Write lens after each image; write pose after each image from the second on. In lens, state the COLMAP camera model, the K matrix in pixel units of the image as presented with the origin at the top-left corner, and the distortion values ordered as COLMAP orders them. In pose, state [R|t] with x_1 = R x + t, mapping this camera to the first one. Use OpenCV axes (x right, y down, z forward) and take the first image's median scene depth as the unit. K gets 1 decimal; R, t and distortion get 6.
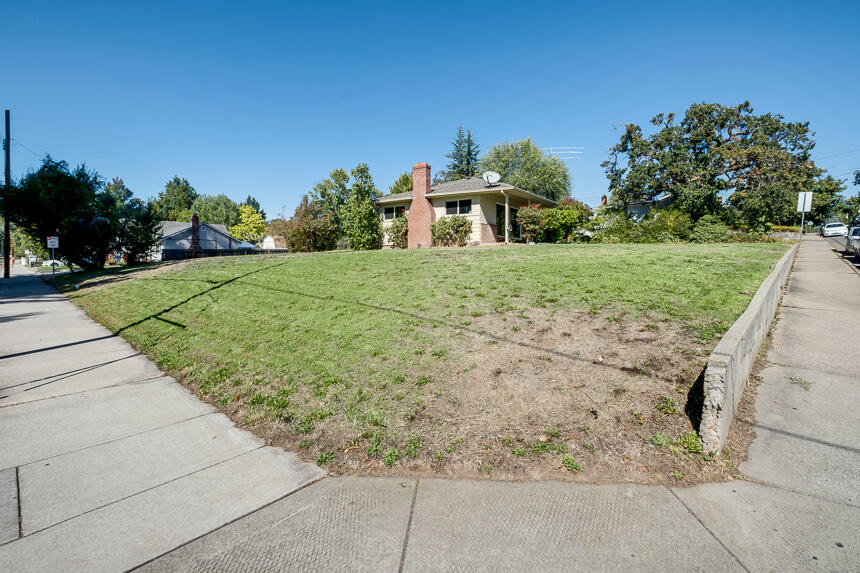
lens RADIAL K [[395.5, 0, 428.9], [0, 395.5, 280.1], [0, 0, 1]] dist [0.000673, -0.000454]
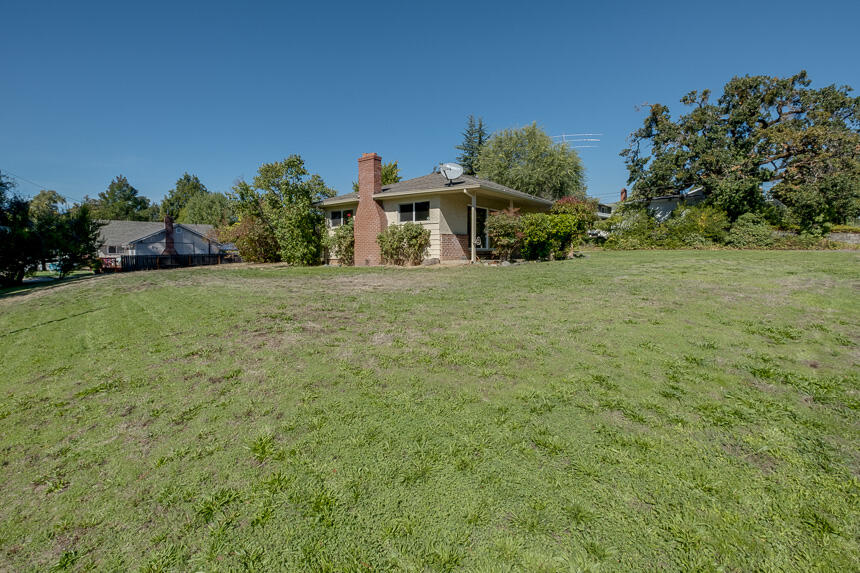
lens RADIAL K [[389.3, 0, 431.4], [0, 389.3, 291.3], [0, 0, 1]] dist [-0.000534, -0.000529]
pose [[0.998747, 0.001544, -0.050012, 0.082104], [0.000770, 0.998931, 0.046221, -0.038237], [0.050030, -0.046202, 0.997679, 0.145025]]
